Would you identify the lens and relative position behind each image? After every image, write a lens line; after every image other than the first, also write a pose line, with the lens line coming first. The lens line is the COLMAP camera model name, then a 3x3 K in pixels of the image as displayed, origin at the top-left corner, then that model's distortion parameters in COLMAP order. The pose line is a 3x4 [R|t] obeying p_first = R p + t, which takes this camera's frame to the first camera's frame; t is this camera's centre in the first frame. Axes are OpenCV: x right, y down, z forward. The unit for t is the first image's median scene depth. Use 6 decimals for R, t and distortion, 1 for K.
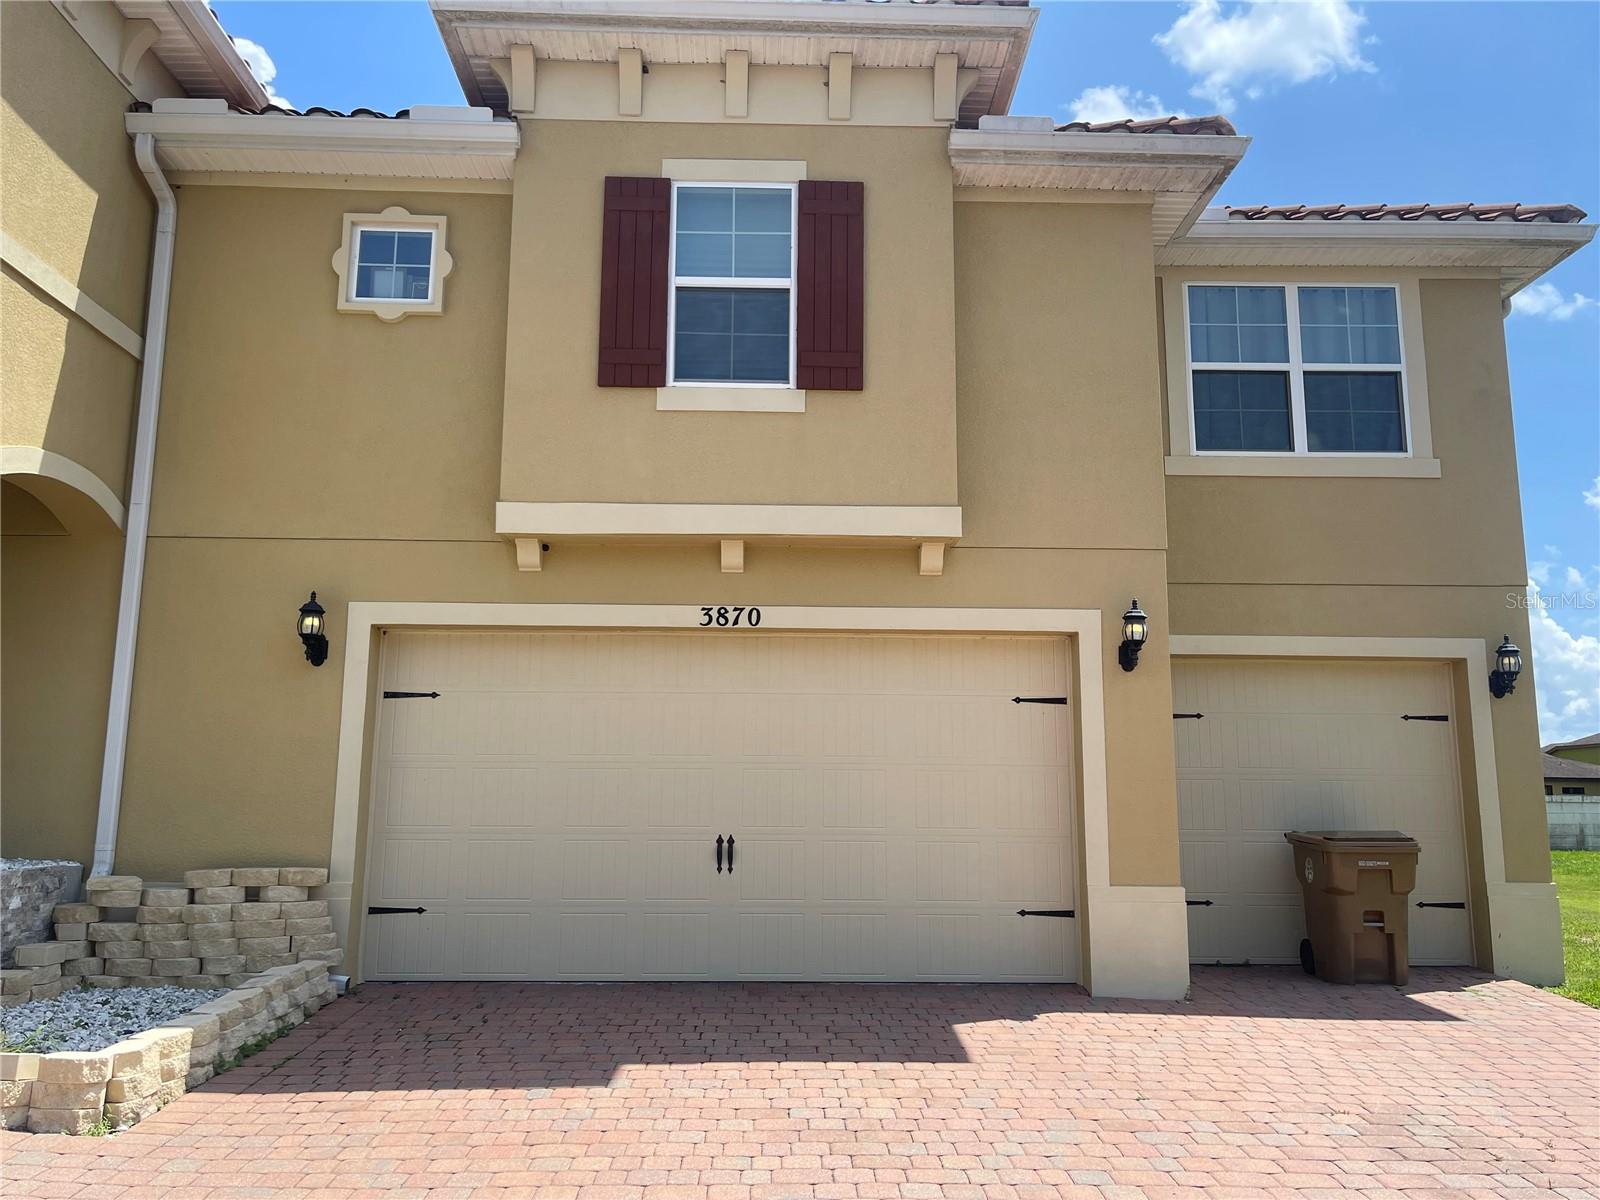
lens RADIAL K [[1259.4, 0, 805.9], [0, 1259.4, 606.2], [0, 0, 1]] dist [0.059913, -0.068990]
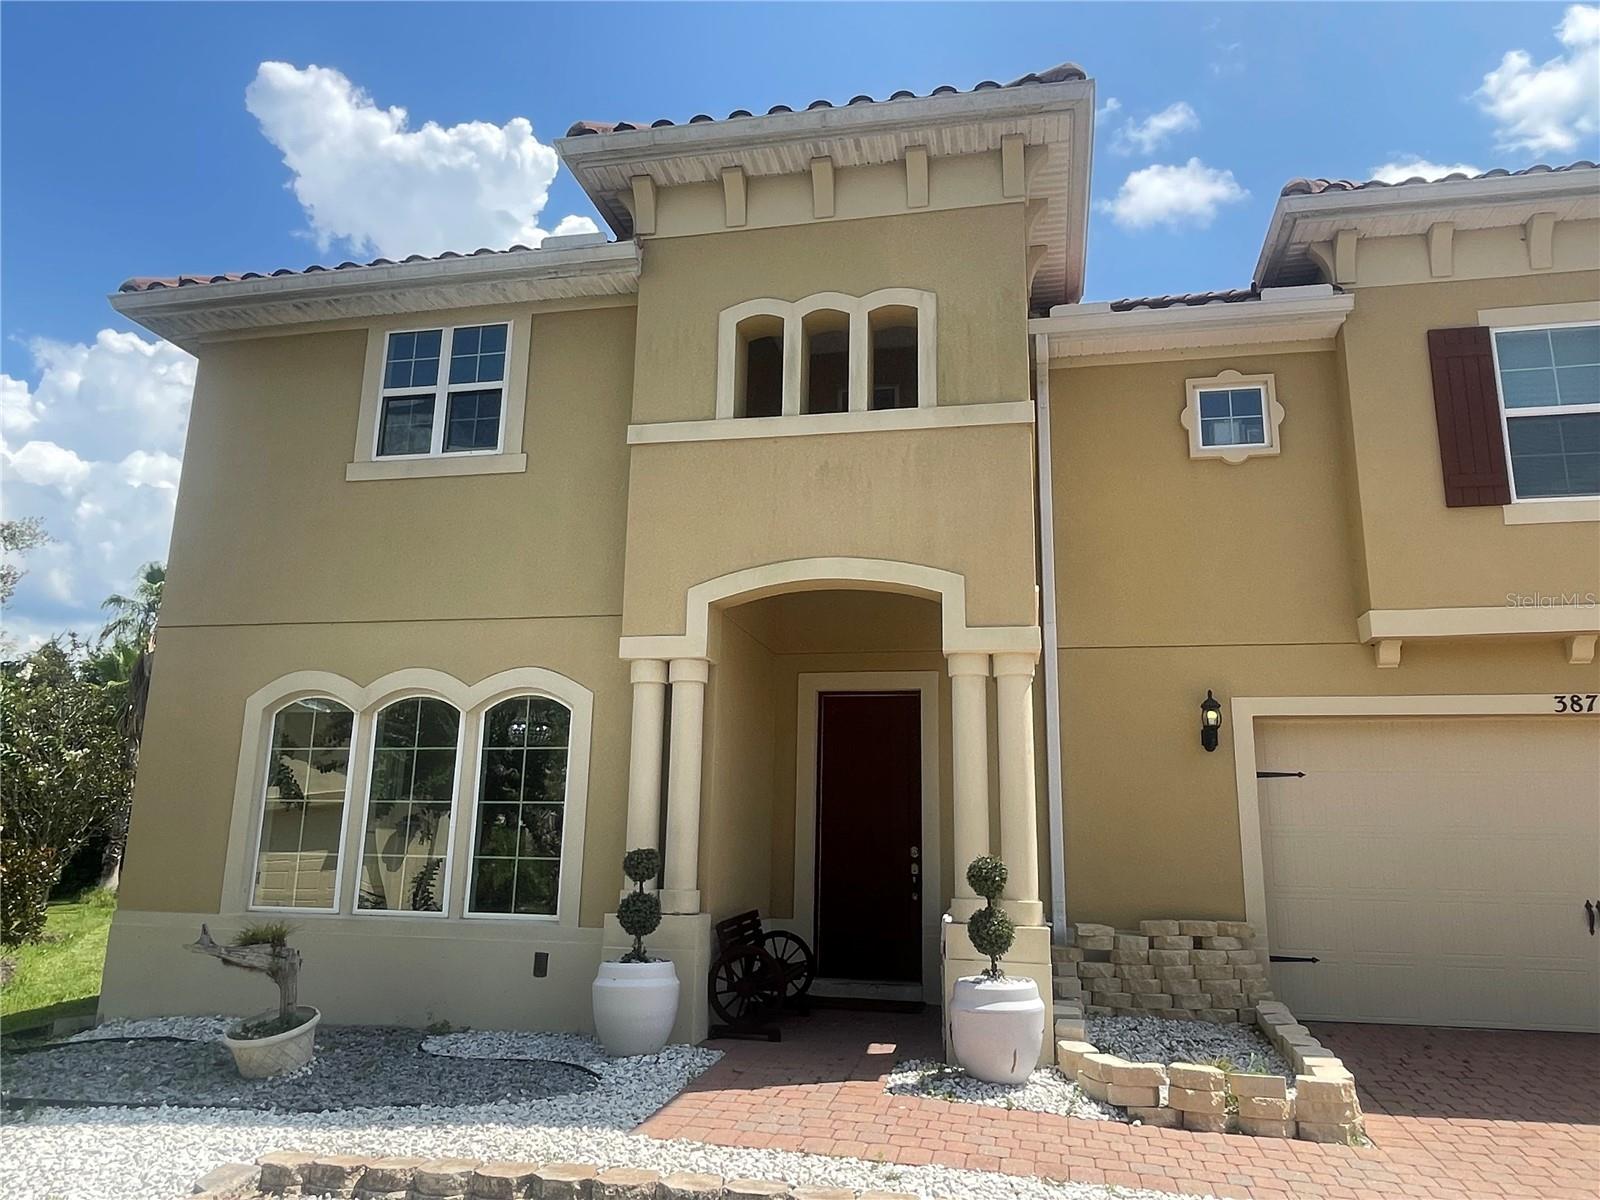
lens RADIAL K [[1134.0, 0, 799.5], [0, 1134.0, 598.0], [0, 0, 1]] dist [0.002956, -0.017612]
pose [[0.972327, -0.039899, -0.230191, -0.502941], [0.026551, 0.997797, -0.060796, -0.042947], [0.232110, 0.053001, 0.971244, -0.146163]]
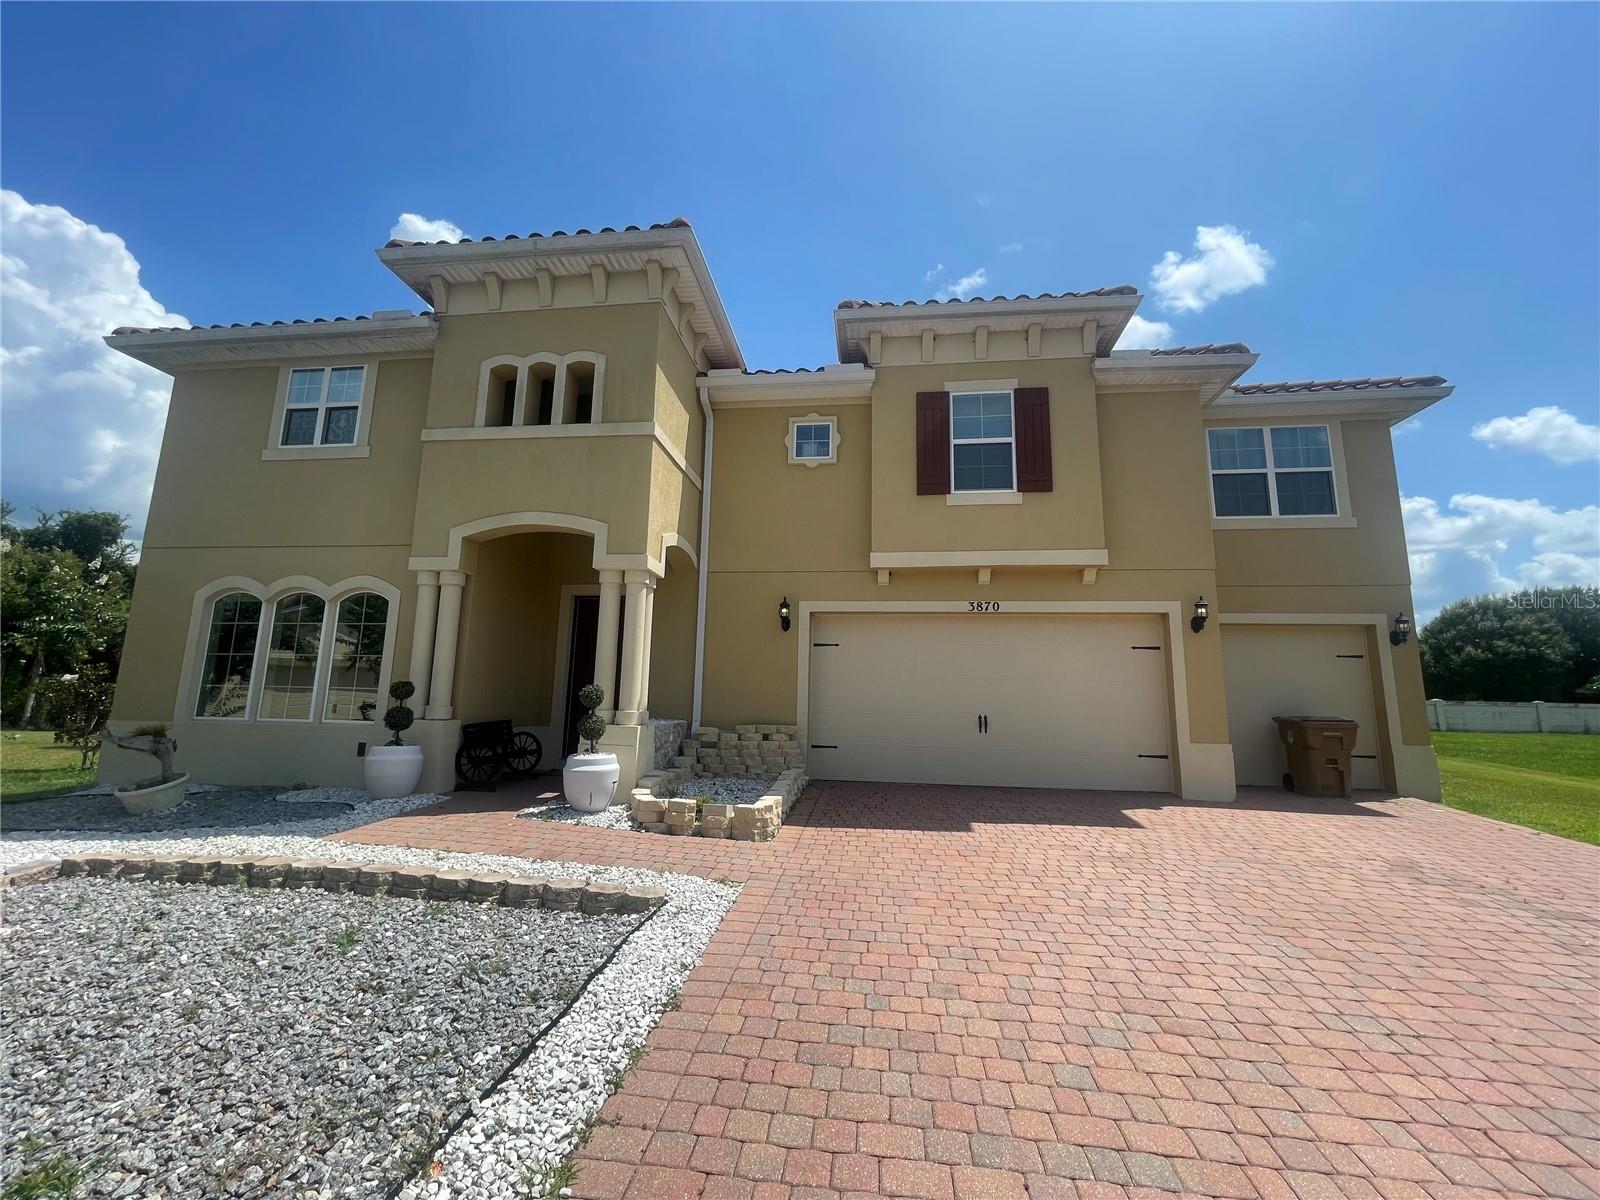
lens RADIAL K [[651.4, 0, 795.6], [0, 651.4, 602.4], [0, 0, 1]] dist [-0.002832, 0.000703]
pose [[0.988390, -0.010196, -0.151599, -0.199120], [0.011454, 0.999907, 0.007427, -0.009158], [0.151509, -0.009078, 0.988414, -0.075794]]
